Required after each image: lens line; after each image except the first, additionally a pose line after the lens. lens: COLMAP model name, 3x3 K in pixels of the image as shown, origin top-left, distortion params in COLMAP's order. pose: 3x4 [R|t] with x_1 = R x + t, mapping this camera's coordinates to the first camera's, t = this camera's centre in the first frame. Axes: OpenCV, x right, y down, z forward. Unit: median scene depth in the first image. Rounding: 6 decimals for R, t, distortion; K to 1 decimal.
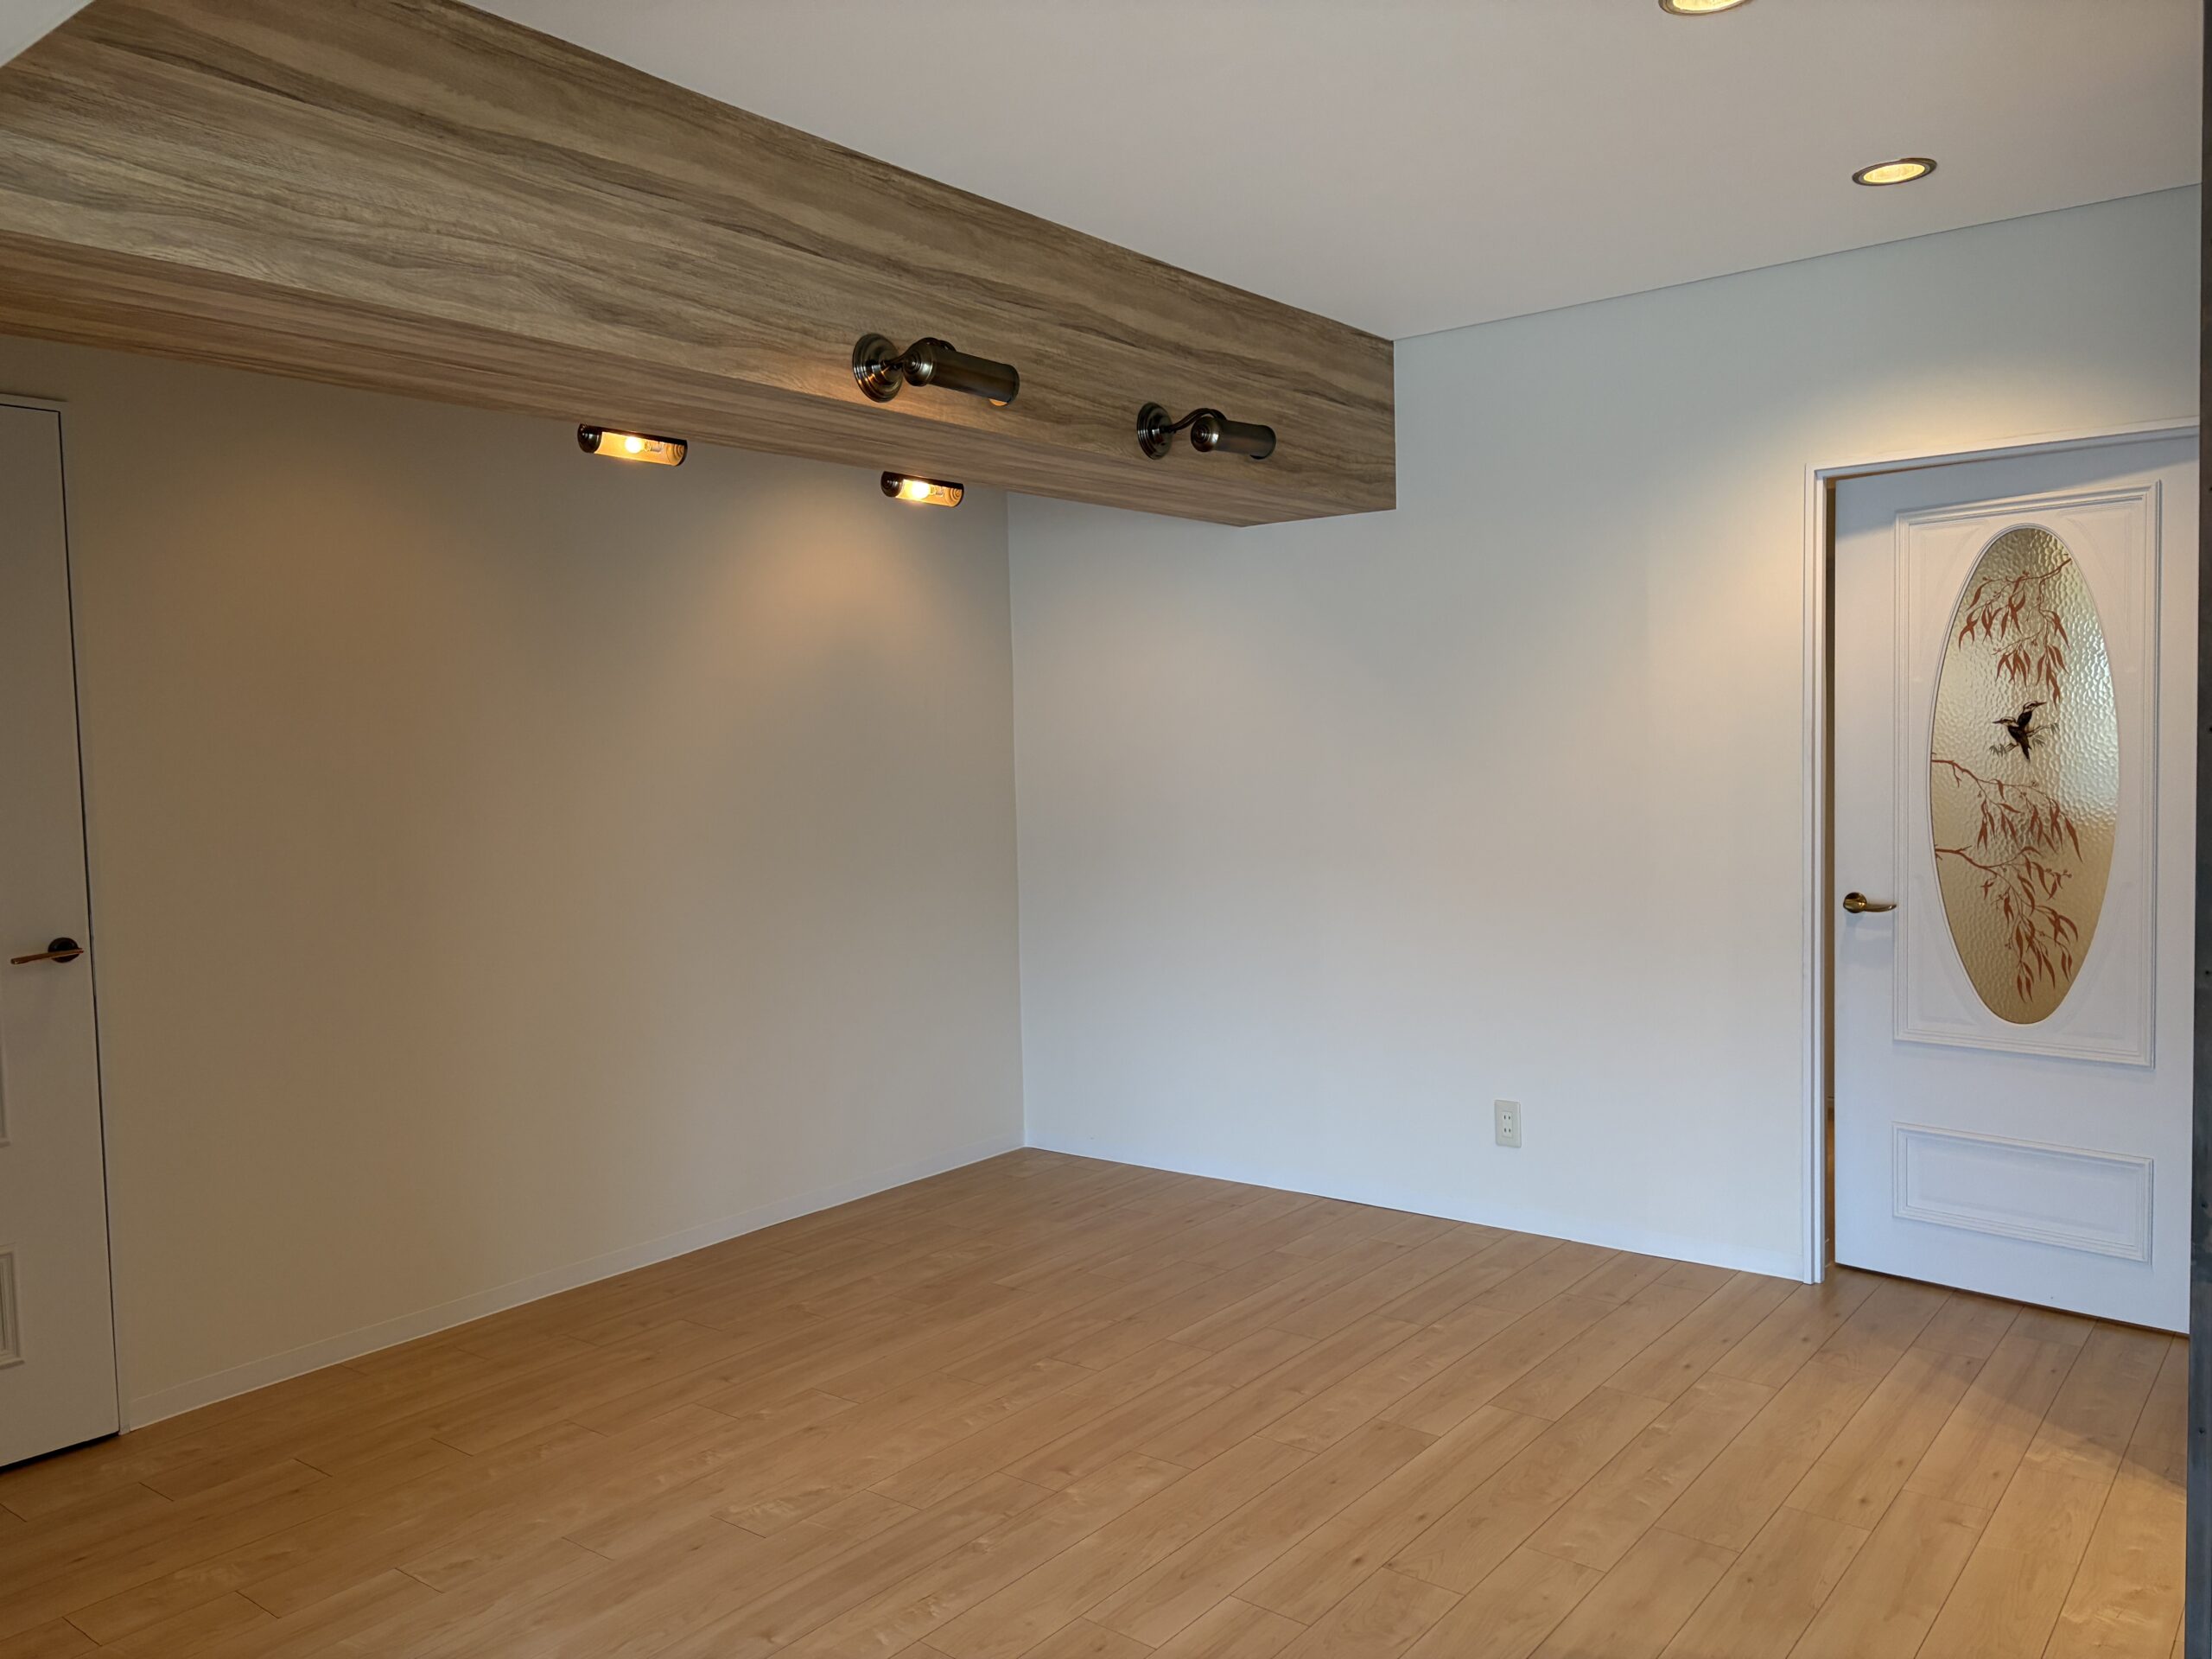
lens RADIAL K [[1675.9, 0, 1091.9], [0, 1675.9, 836.3], [0, 0, 1]] dist [0.041200, -0.047262]
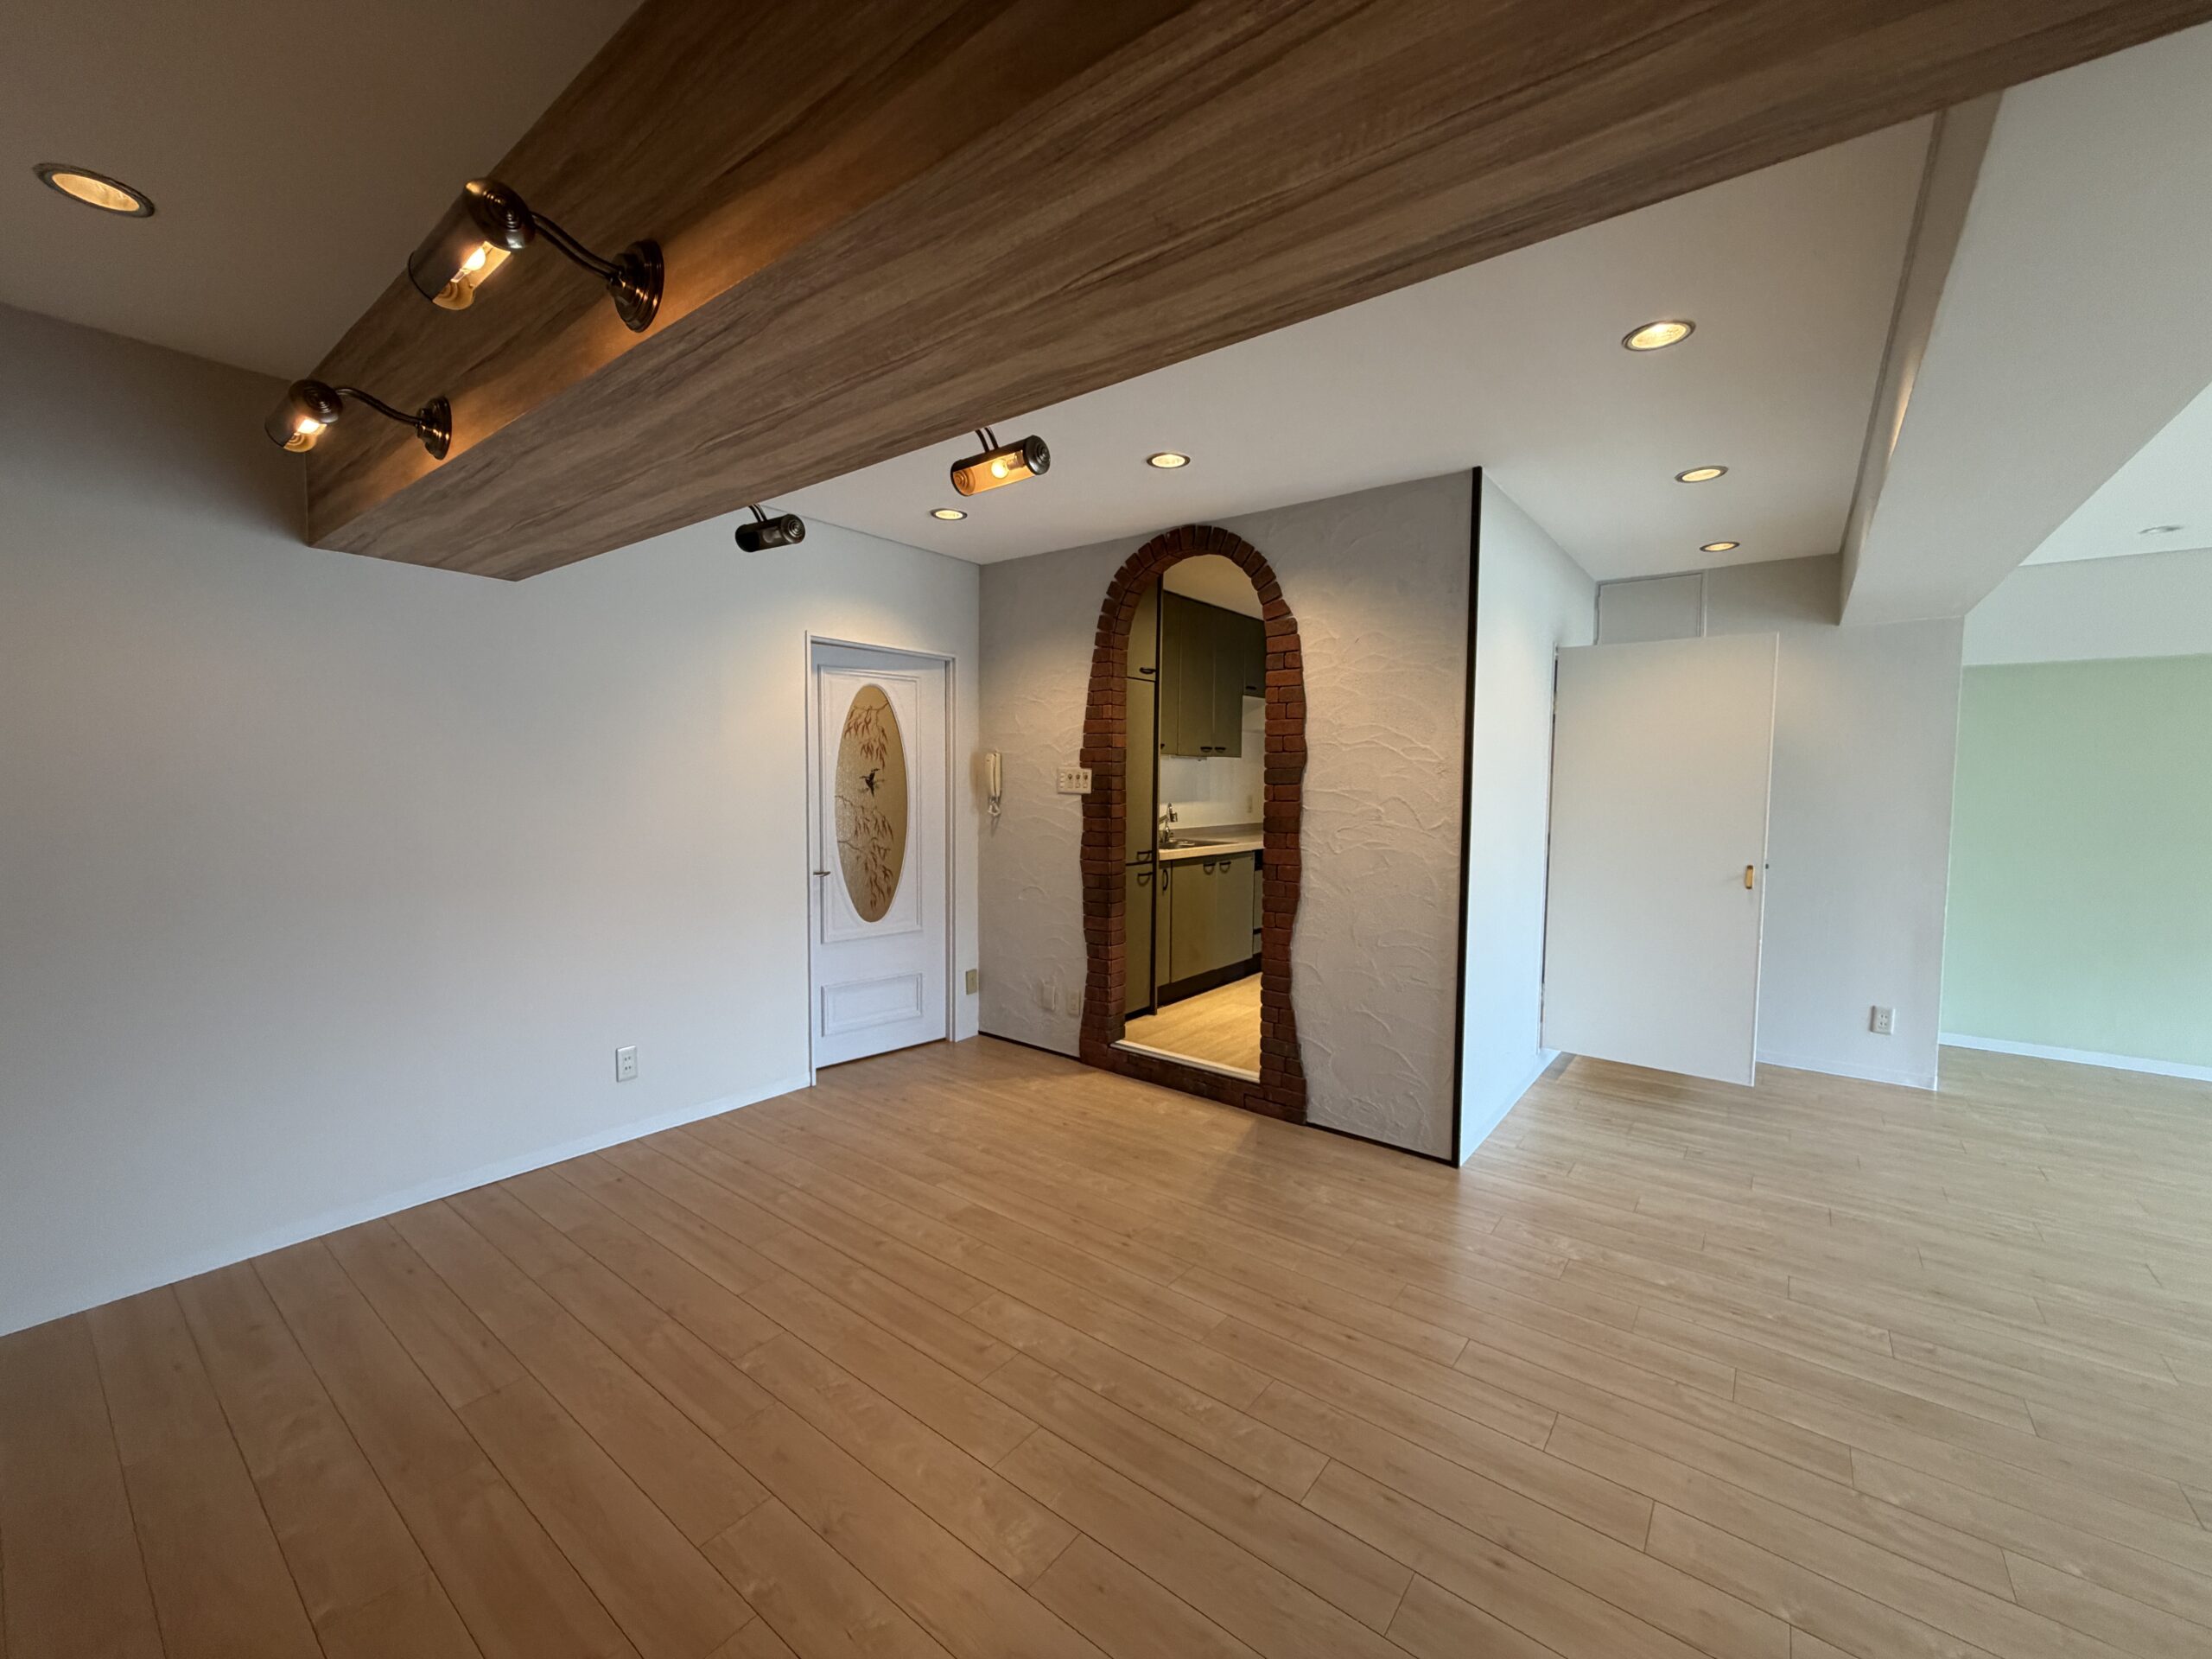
lens RADIAL K [[884.6, 0, 1091.6], [0, 884.6, 827.5], [0, 0, 1]] dist [-0.005281, 0.000587]
pose [[0.006507, -0.034910, 0.999369, -0.548237], [0.052123, 0.998044, 0.034524, -0.030382], [-0.998619, 0.051865, 0.008313, 0.729188]]
